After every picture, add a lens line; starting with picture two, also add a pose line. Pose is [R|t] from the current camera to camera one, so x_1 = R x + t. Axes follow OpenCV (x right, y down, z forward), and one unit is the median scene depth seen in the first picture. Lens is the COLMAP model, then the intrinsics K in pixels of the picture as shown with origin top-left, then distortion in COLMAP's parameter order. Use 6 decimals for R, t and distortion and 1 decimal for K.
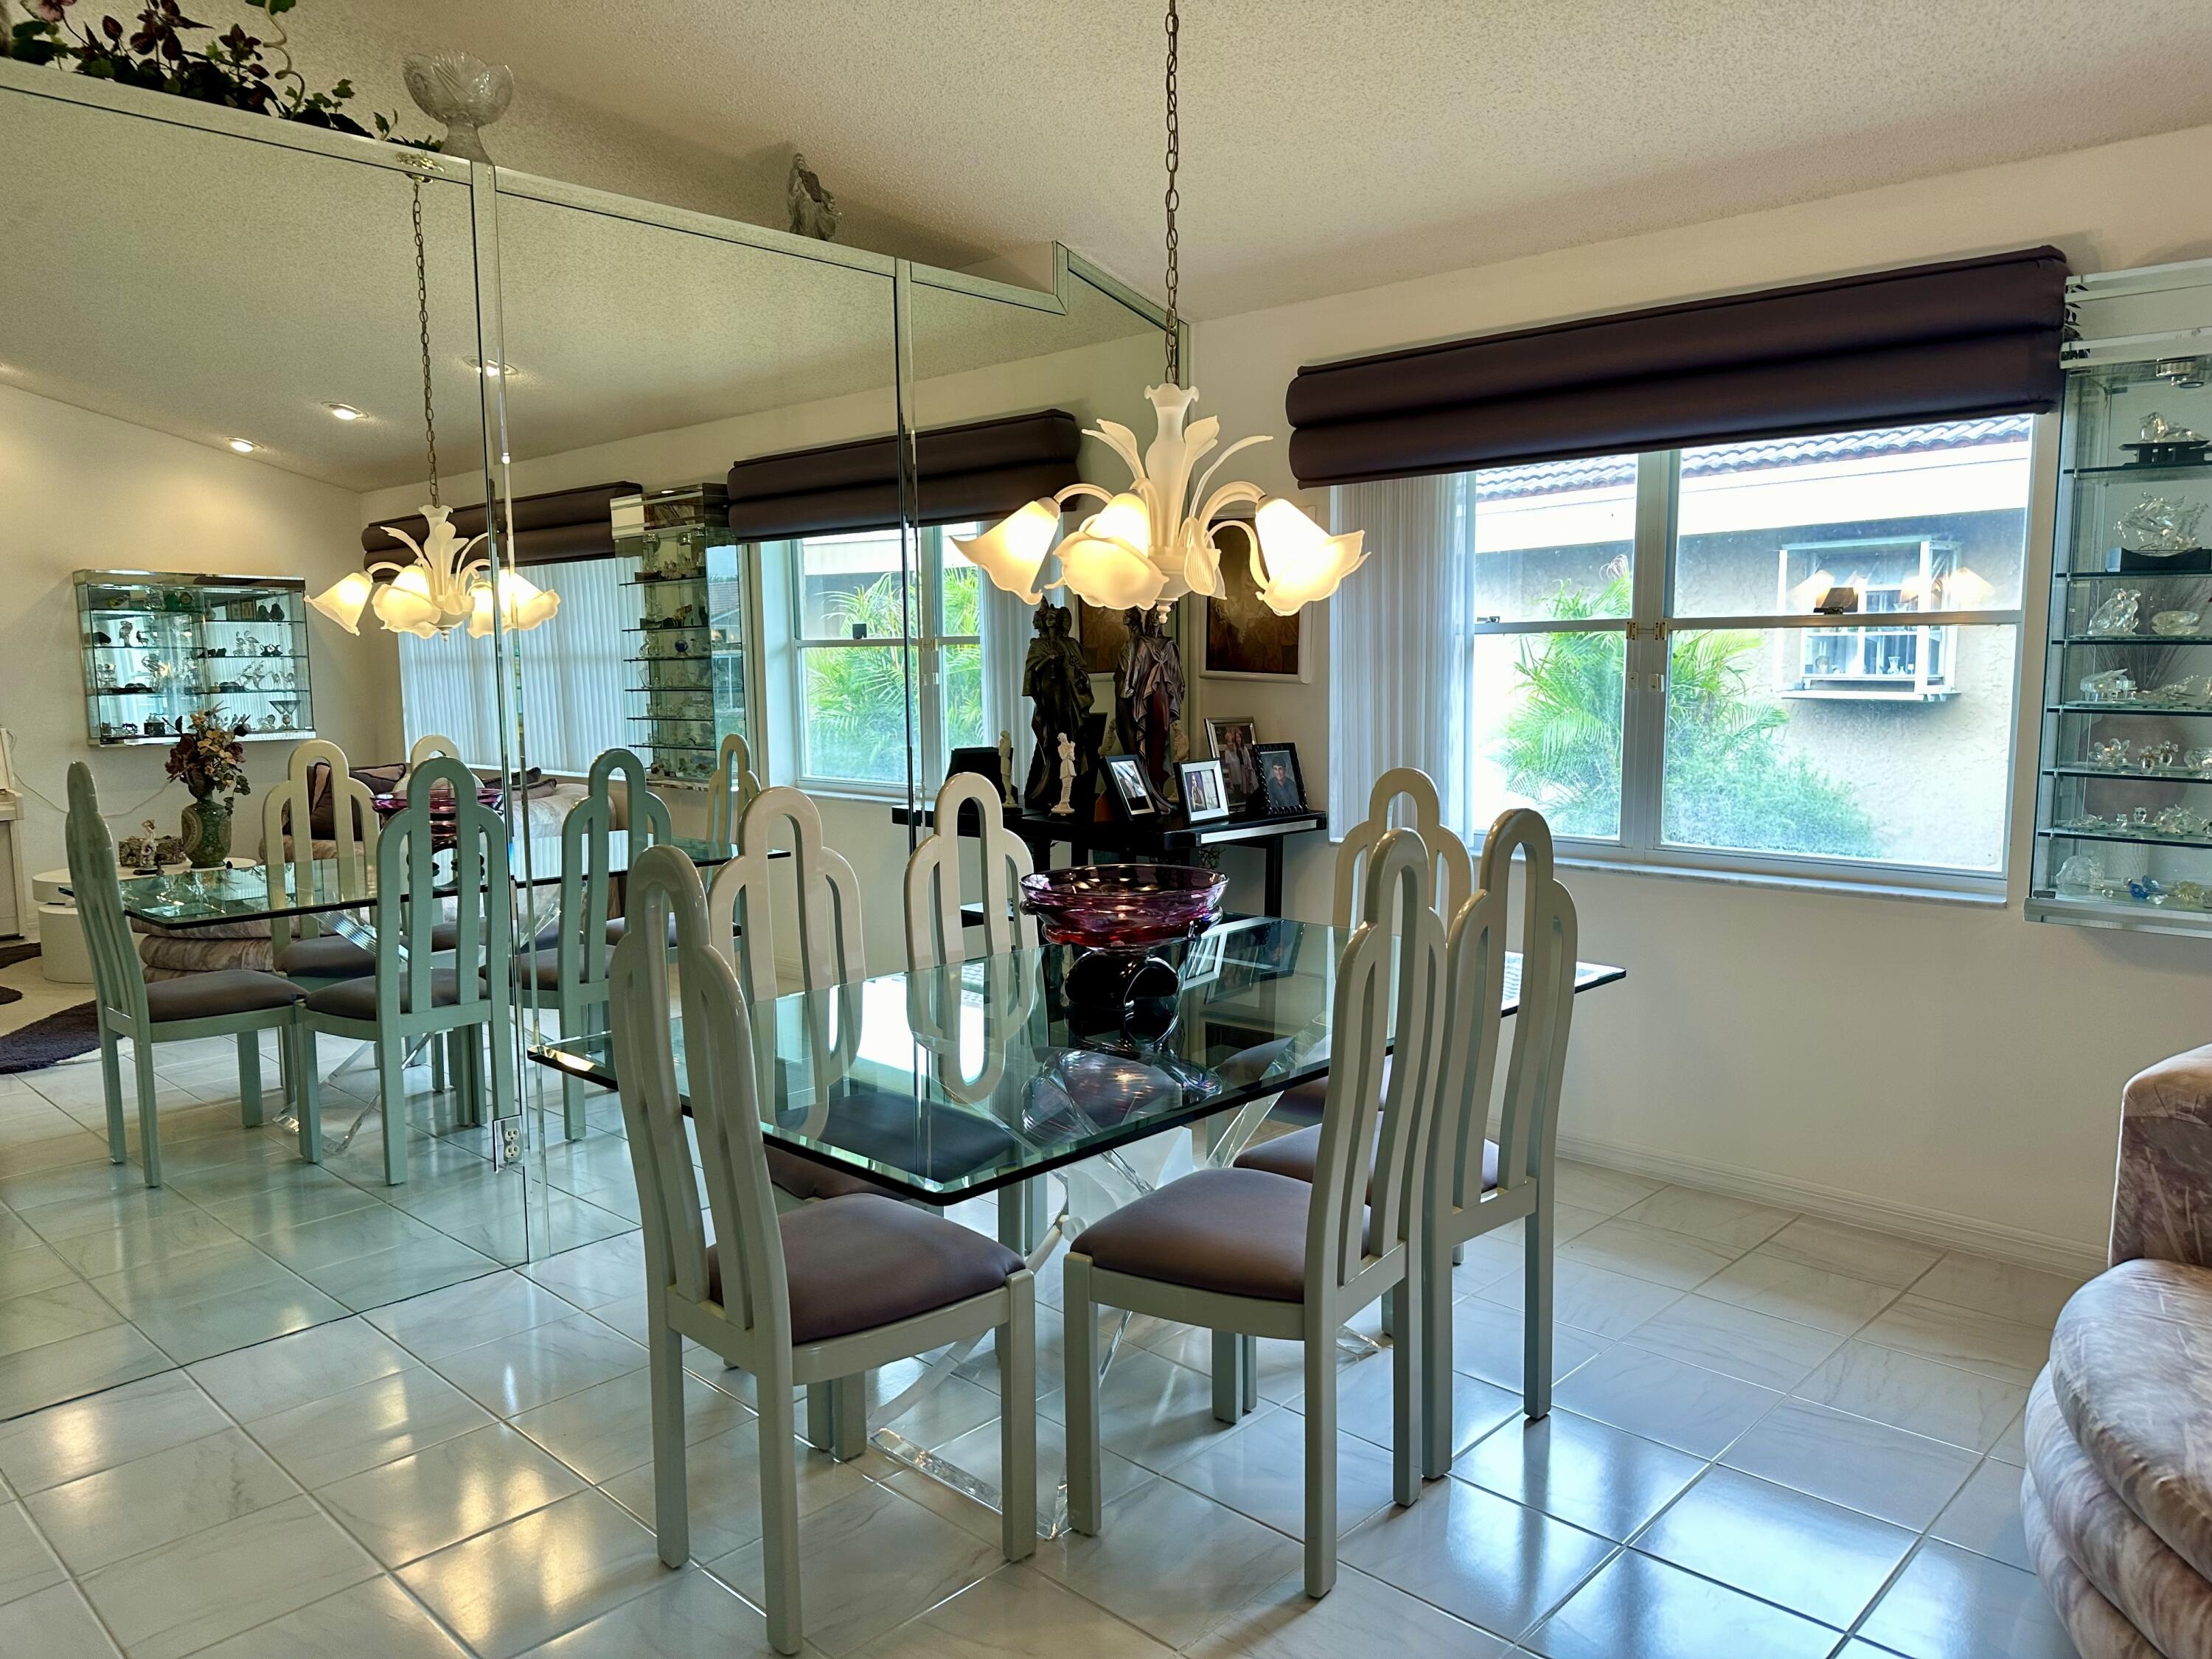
lens RADIAL K [[1560.2, 0, 1126.0], [0, 1560.2, 822.9], [0, 0, 1]] dist [0.070275, -0.094792]
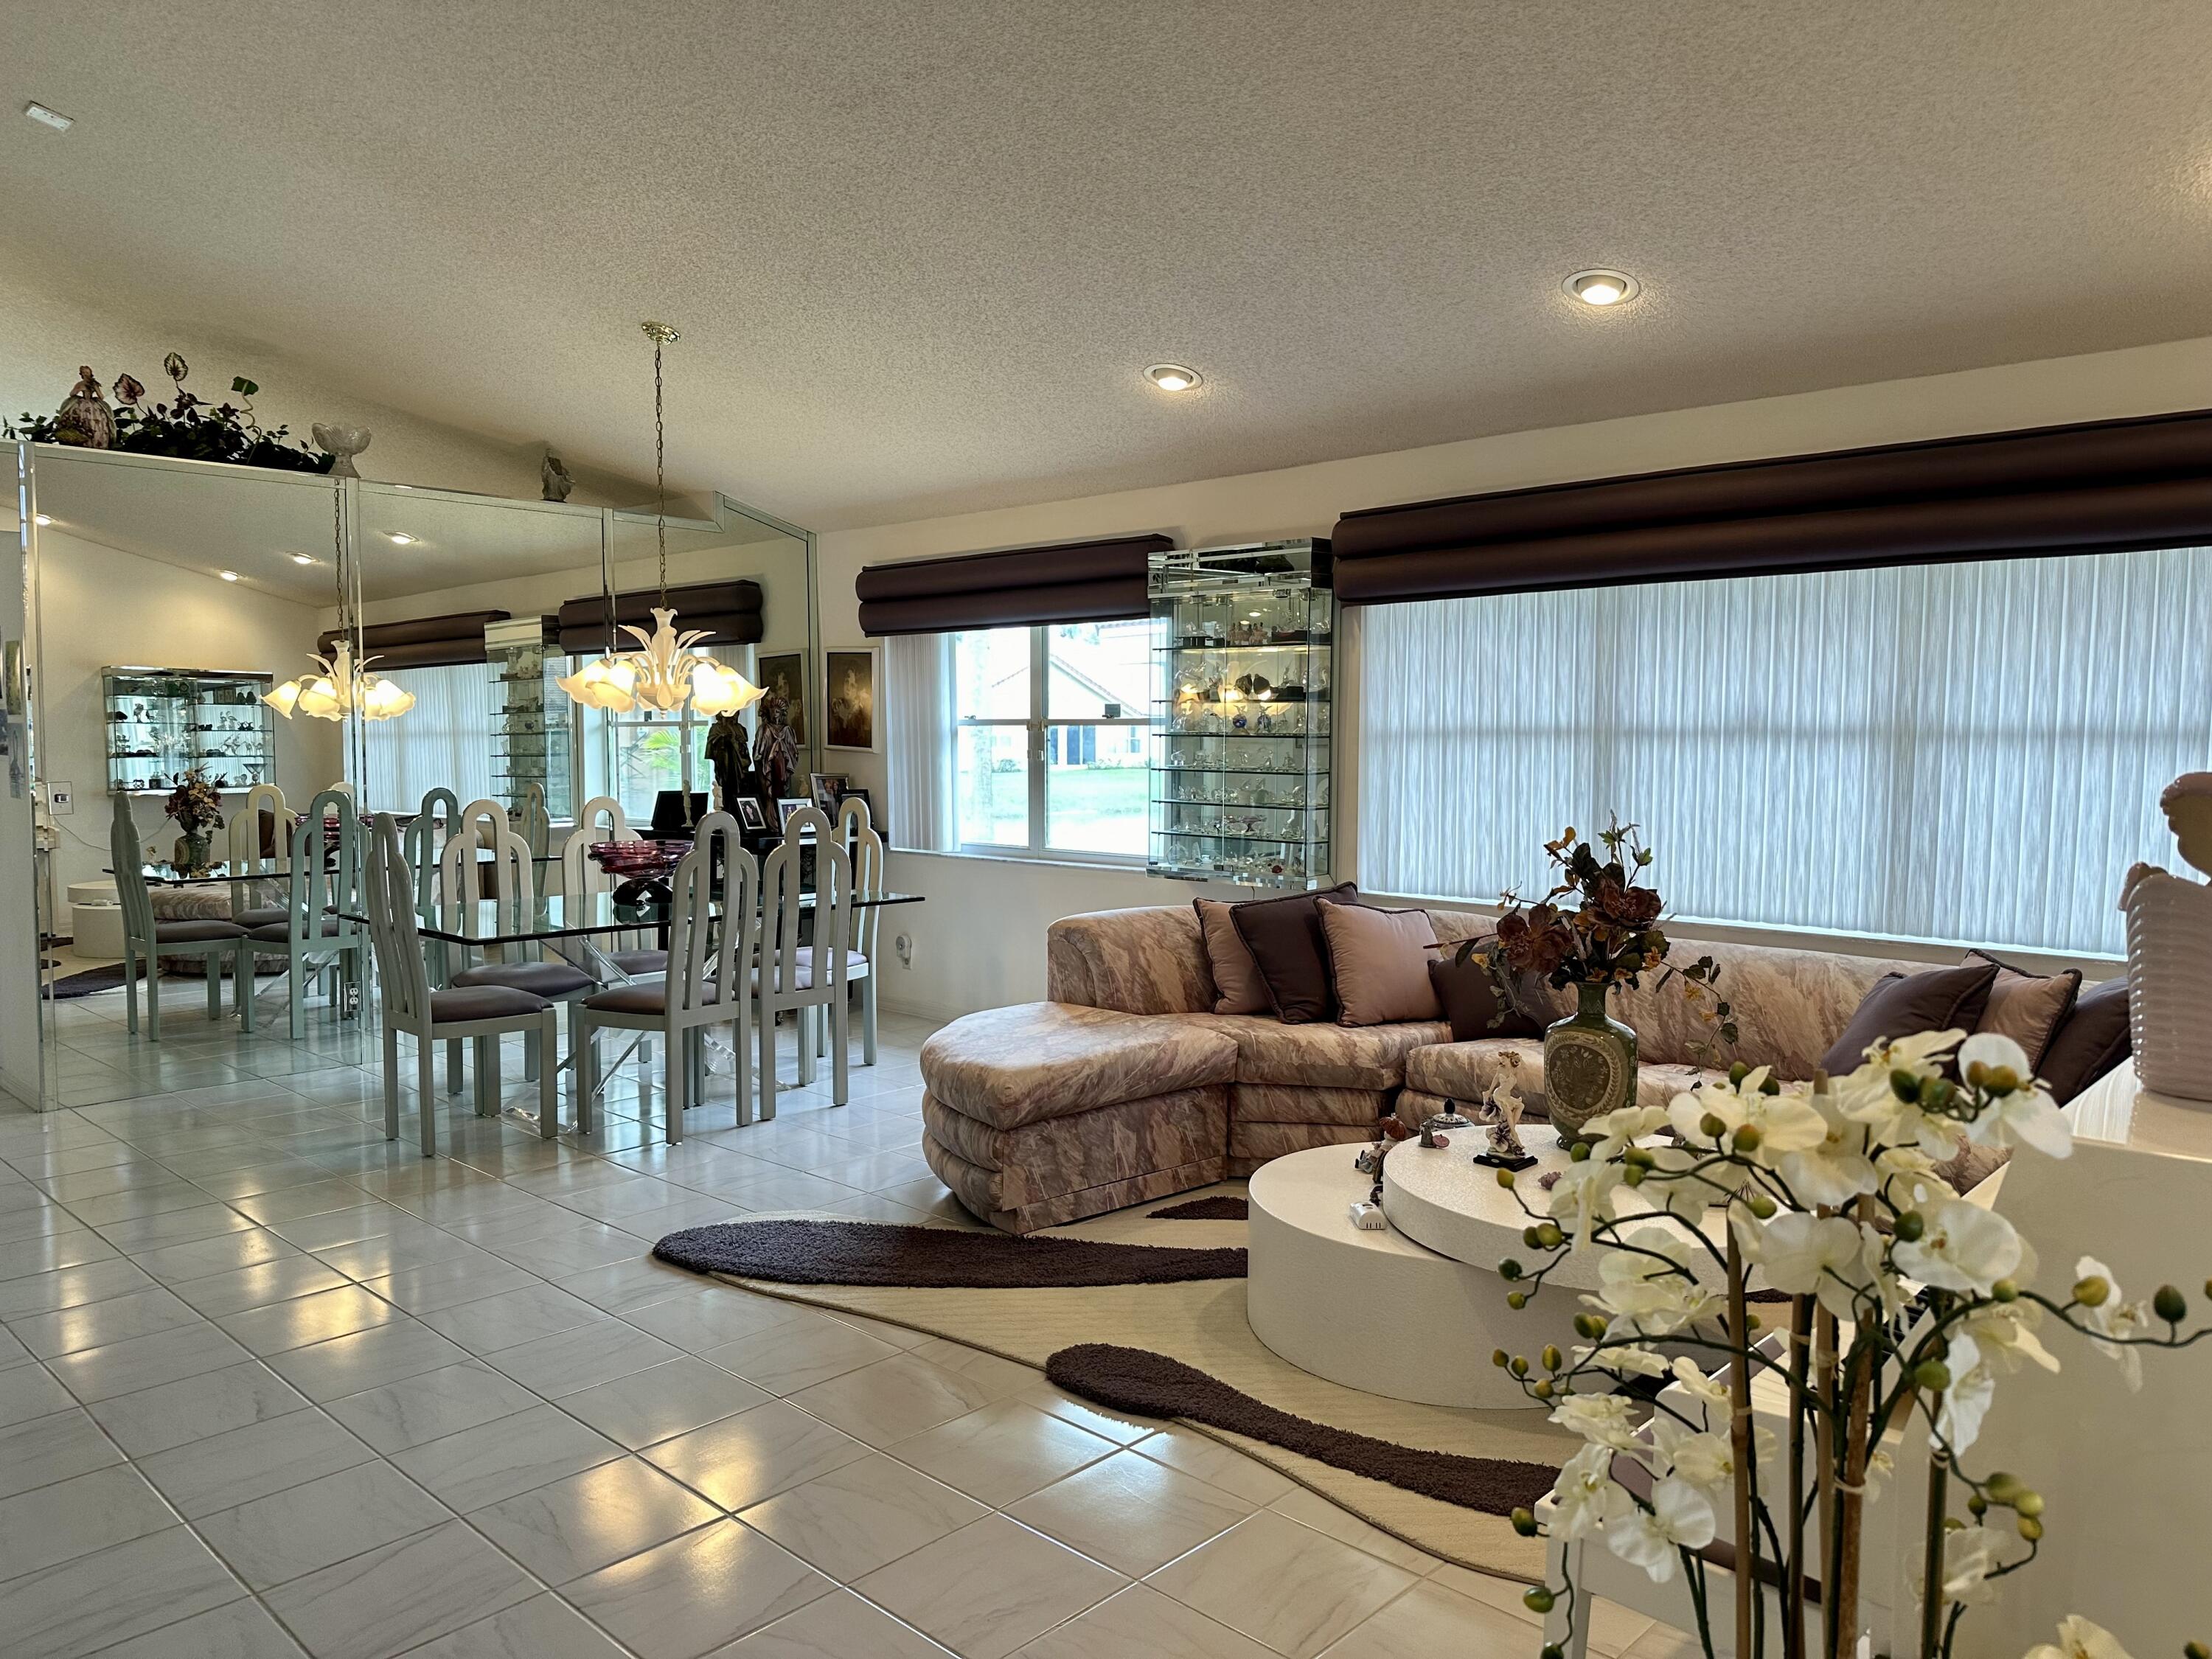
lens RADIAL K [[1560.2, 0, 1109.4], [0, 1560.2, 820.8], [0, 0, 1]] dist [0.070275, -0.094792]
pose [[0.999941, 0.010875, -0.000237, 0.234501], [-0.010872, 0.998496, -0.053730, 0.042856], [-0.000348, 0.053729, 0.998555, -0.406447]]
